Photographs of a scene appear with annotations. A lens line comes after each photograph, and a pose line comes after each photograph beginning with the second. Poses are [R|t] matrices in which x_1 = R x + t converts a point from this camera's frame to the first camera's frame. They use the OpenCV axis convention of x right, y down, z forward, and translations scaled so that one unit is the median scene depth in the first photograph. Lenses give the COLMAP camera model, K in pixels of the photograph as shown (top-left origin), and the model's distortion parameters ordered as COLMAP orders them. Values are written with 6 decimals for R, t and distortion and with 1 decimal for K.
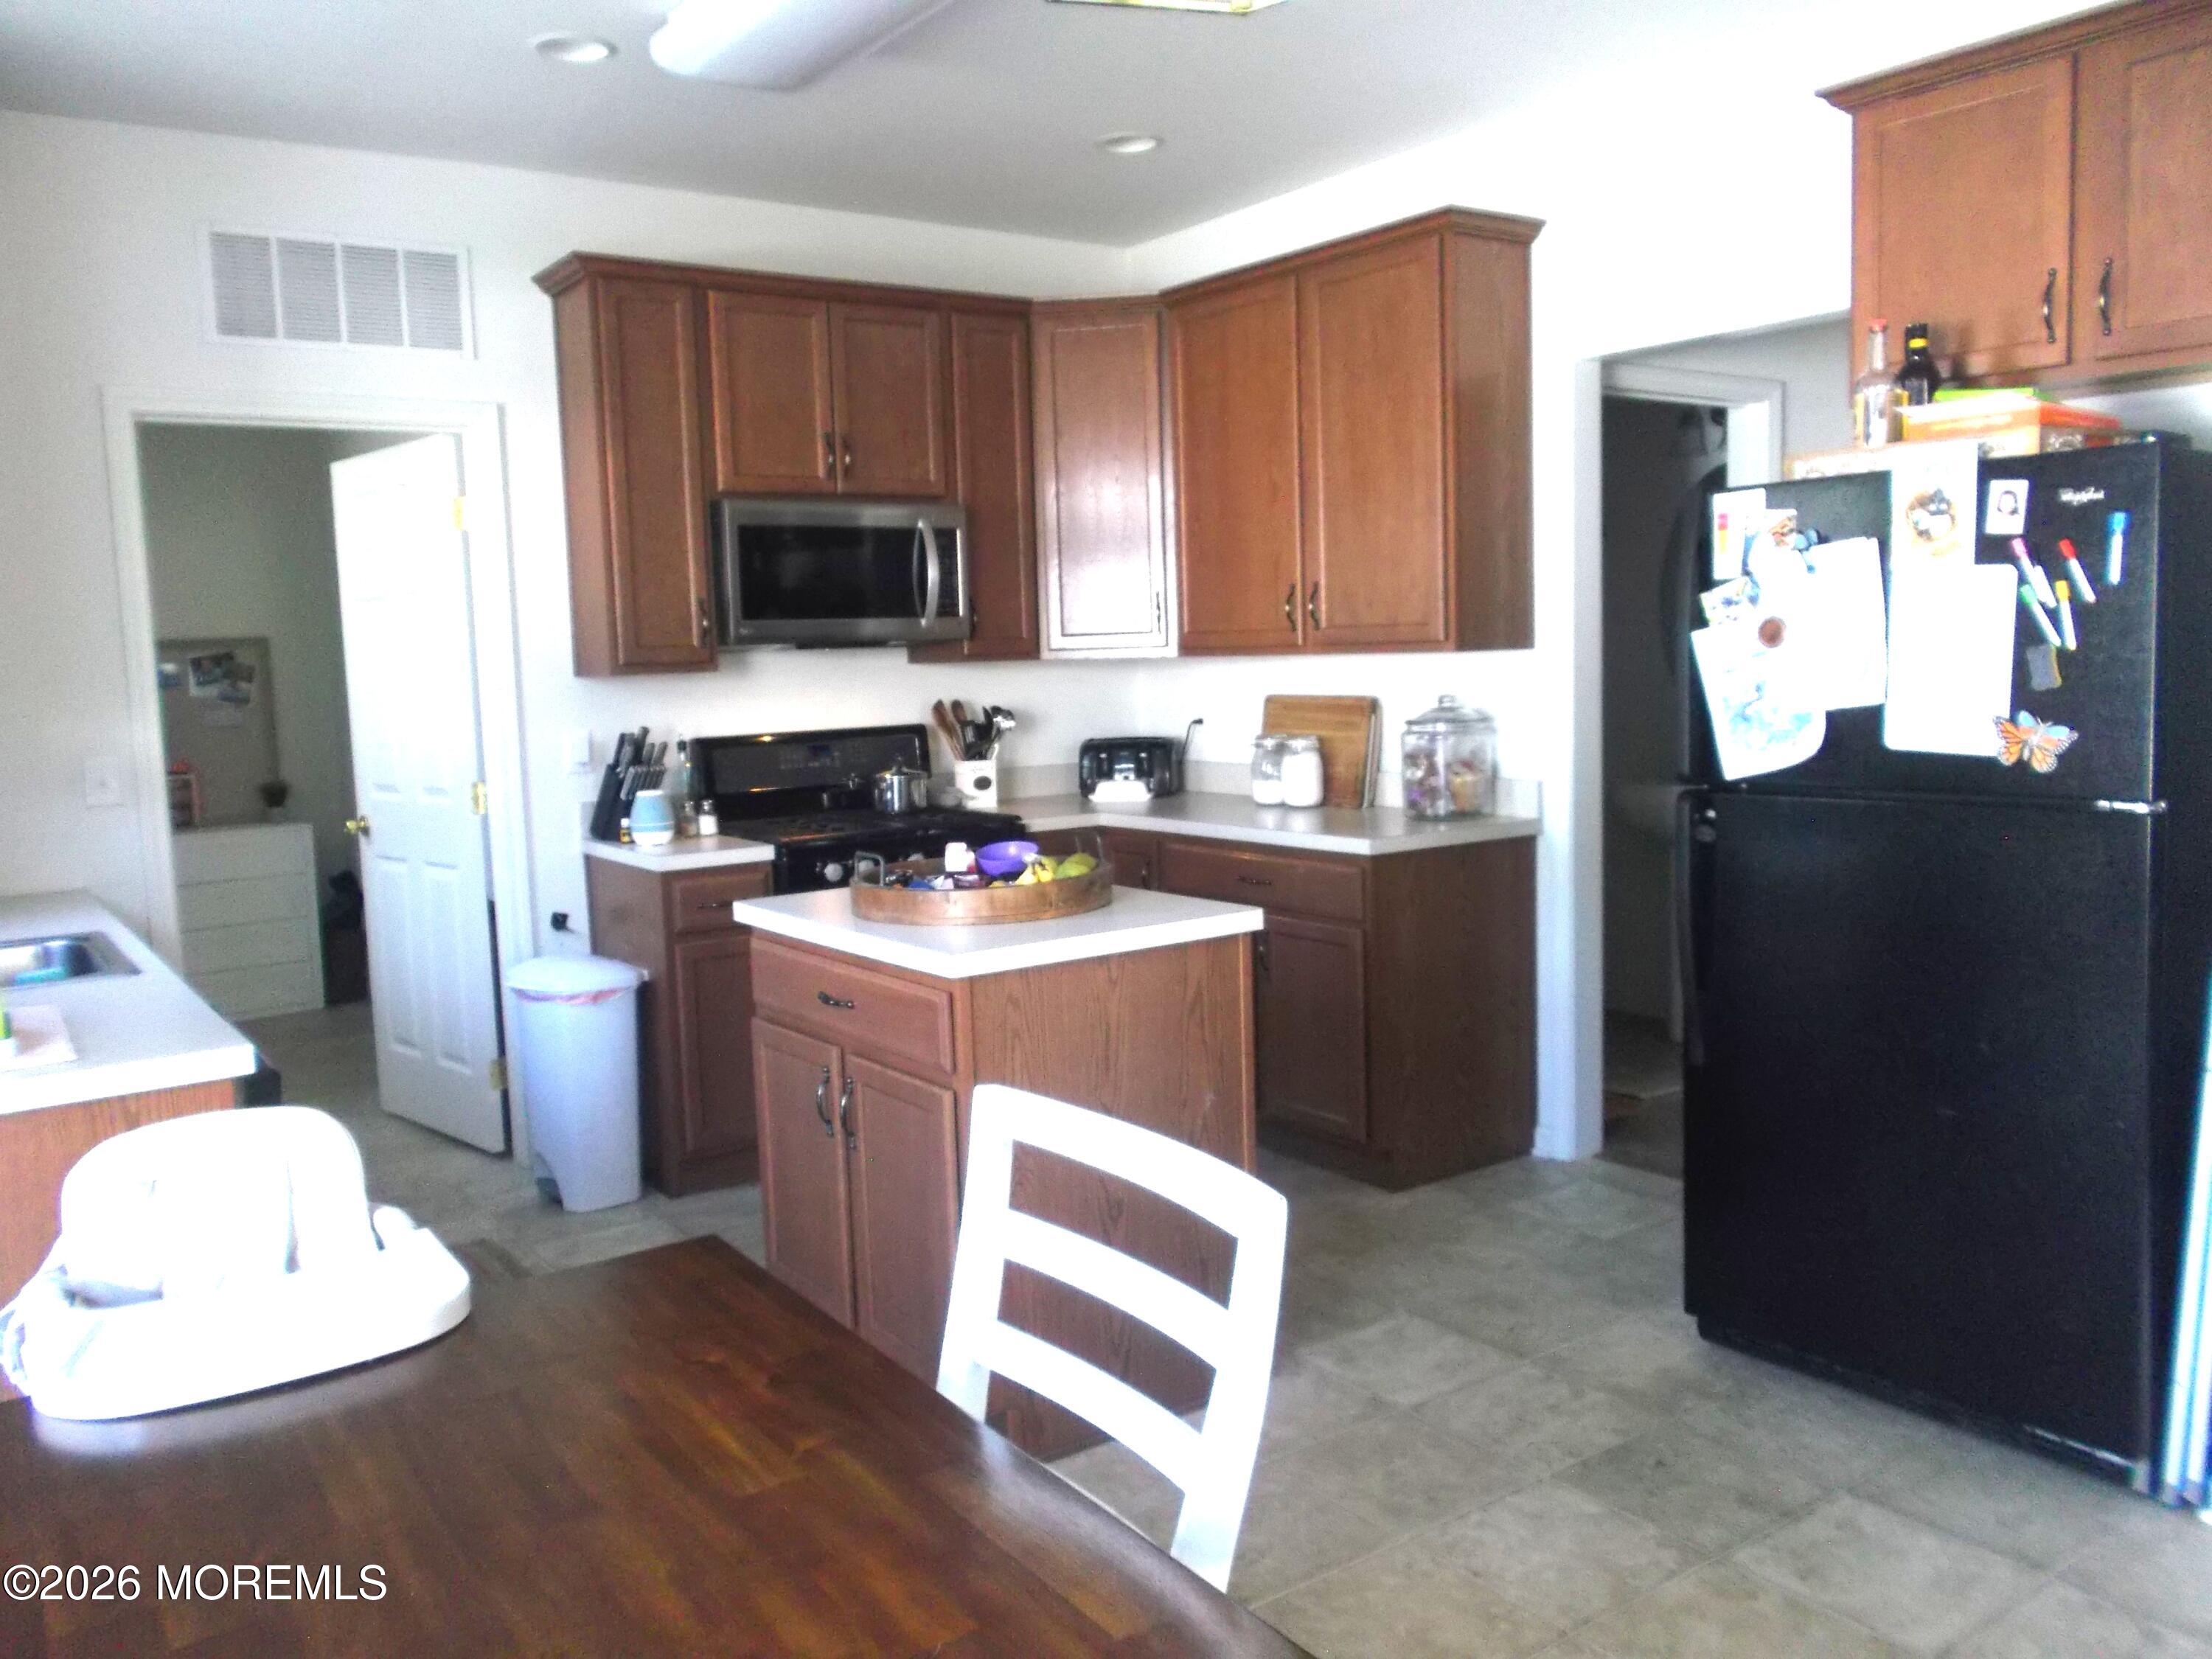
lens RADIAL K [[1738.2, 0, 1117.2], [0, 1738.2, 835.5], [0, 0, 1]] dist [-0.010791, -0.011343]
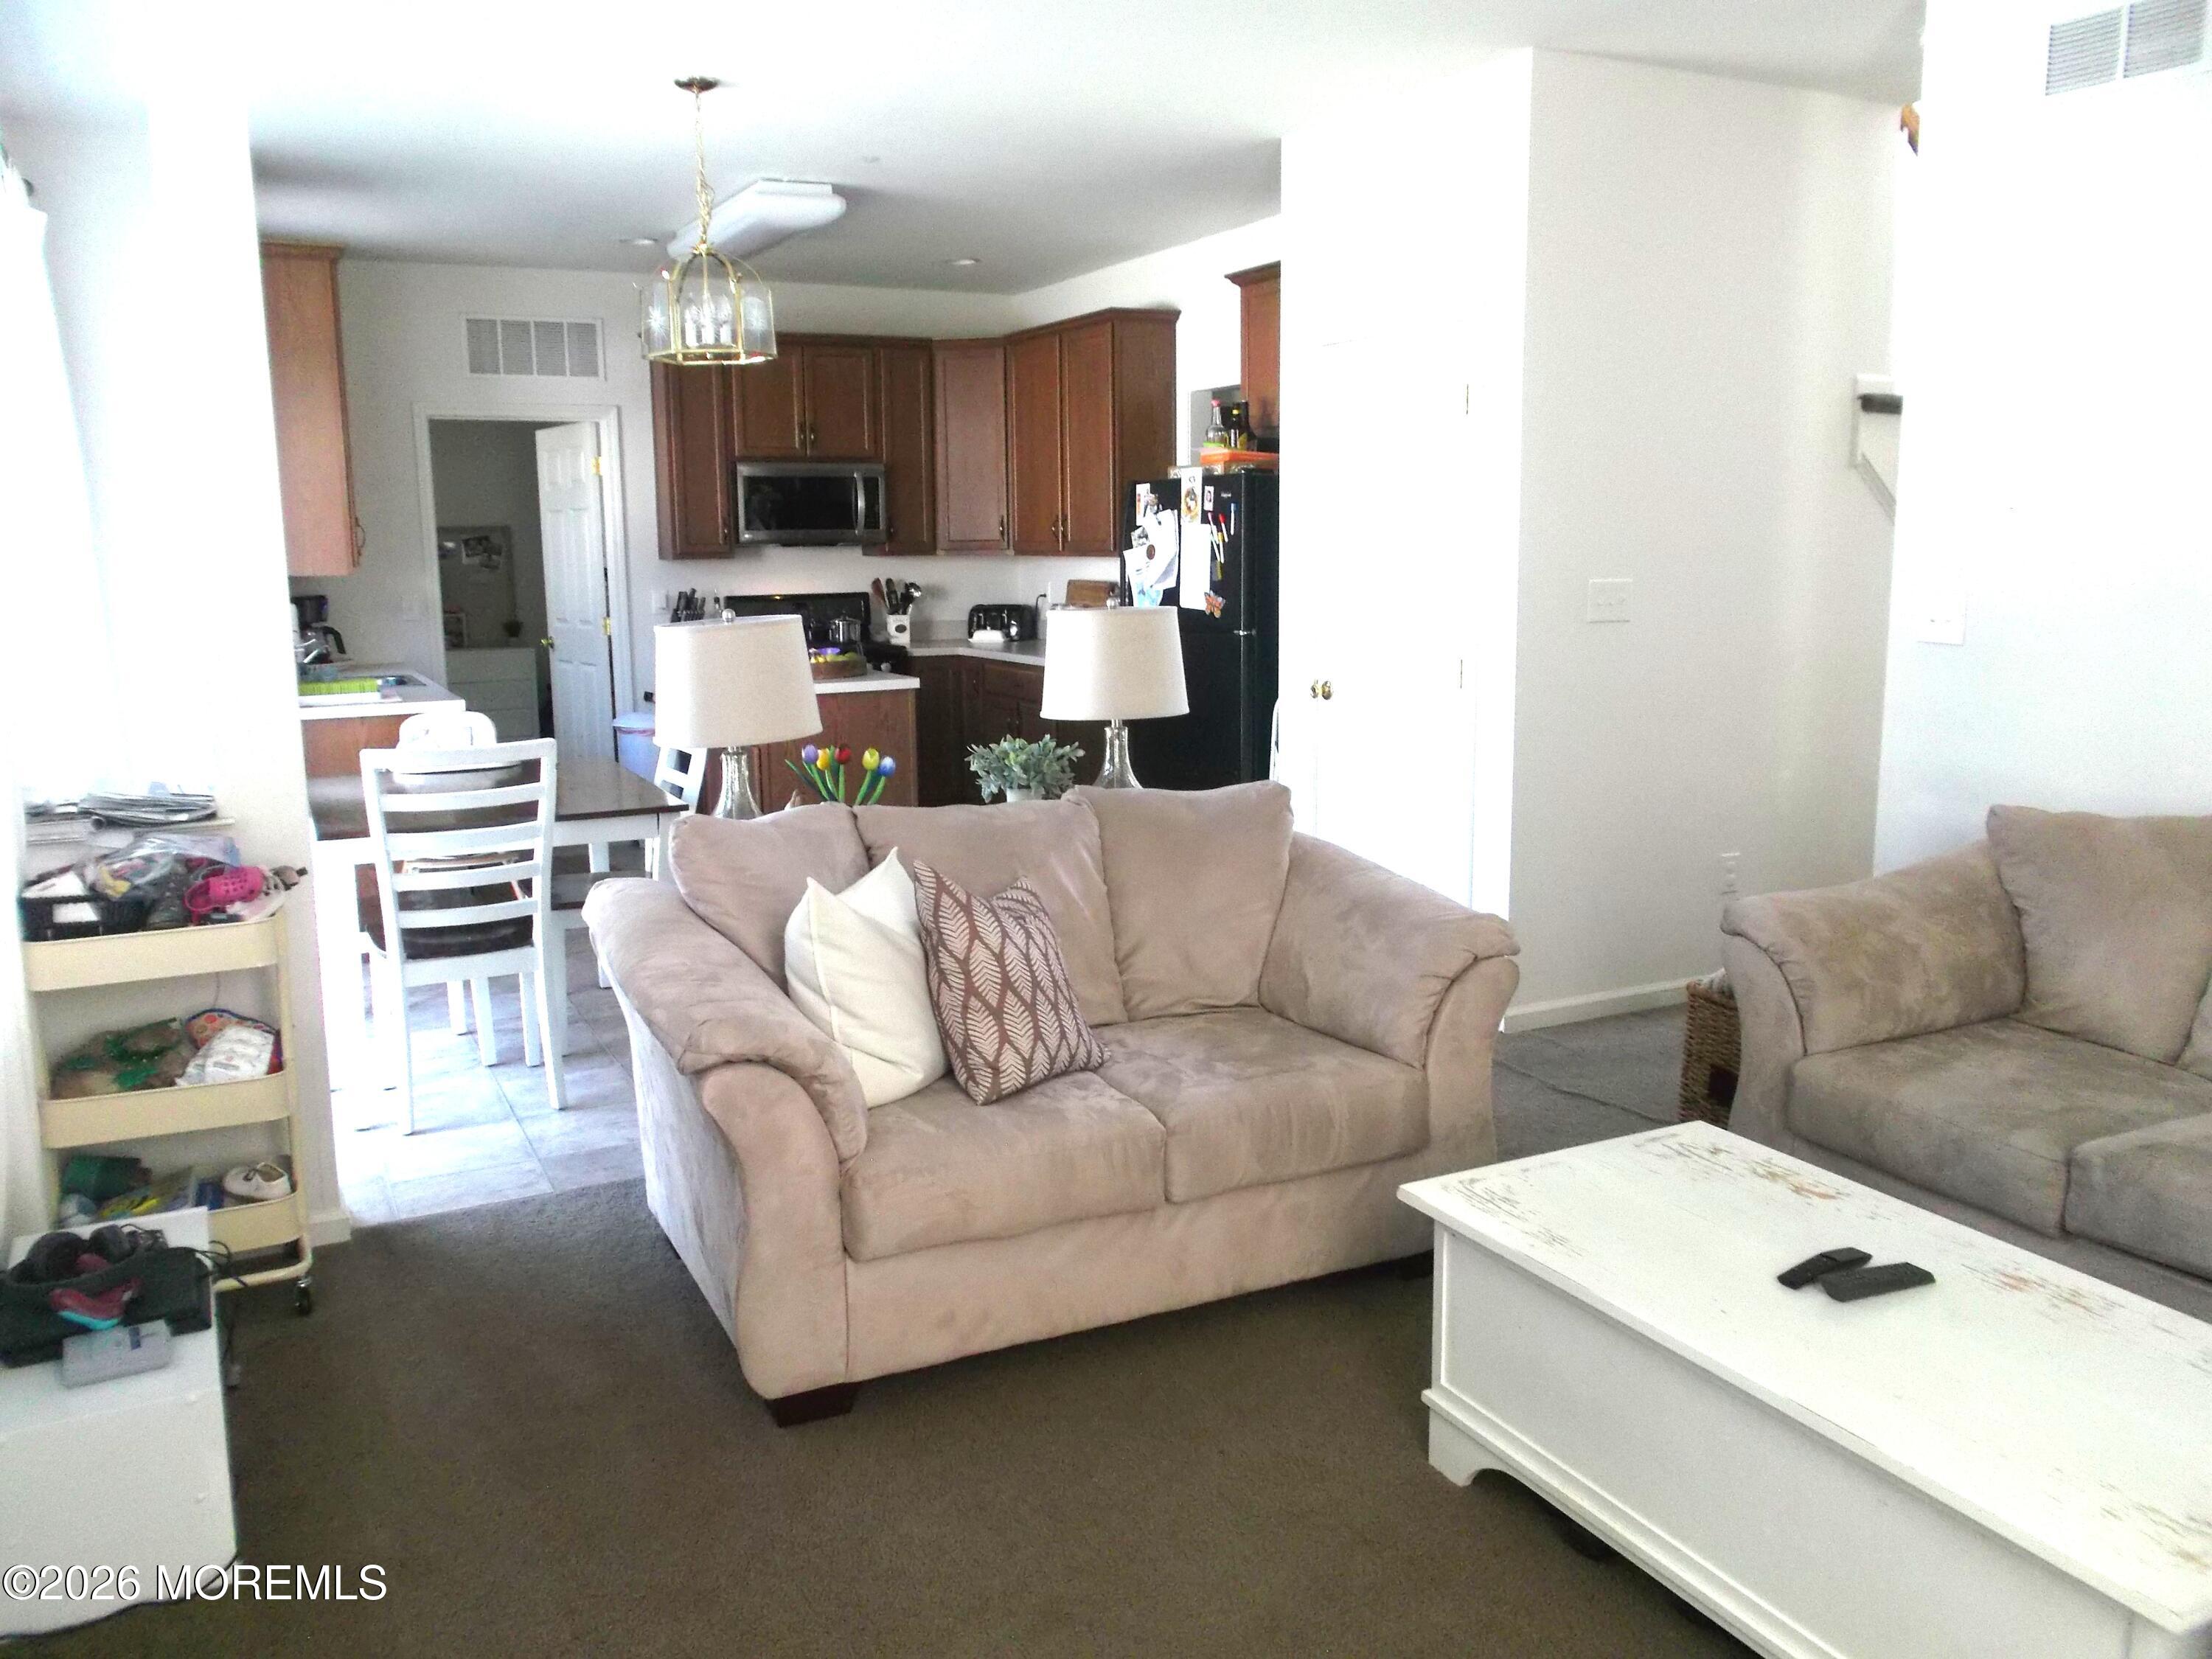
lens RADIAL K [[1738.2, 0, 1107.0], [0, 1738.2, 828.5], [0, 0, 1]] dist [-0.010791, -0.011343]
pose [[0.989080, 0.045914, -0.140045, 0.397294], [-0.037551, 0.997383, 0.061782, 0.056216], [0.142516, -0.055849, 0.988216, -0.696997]]
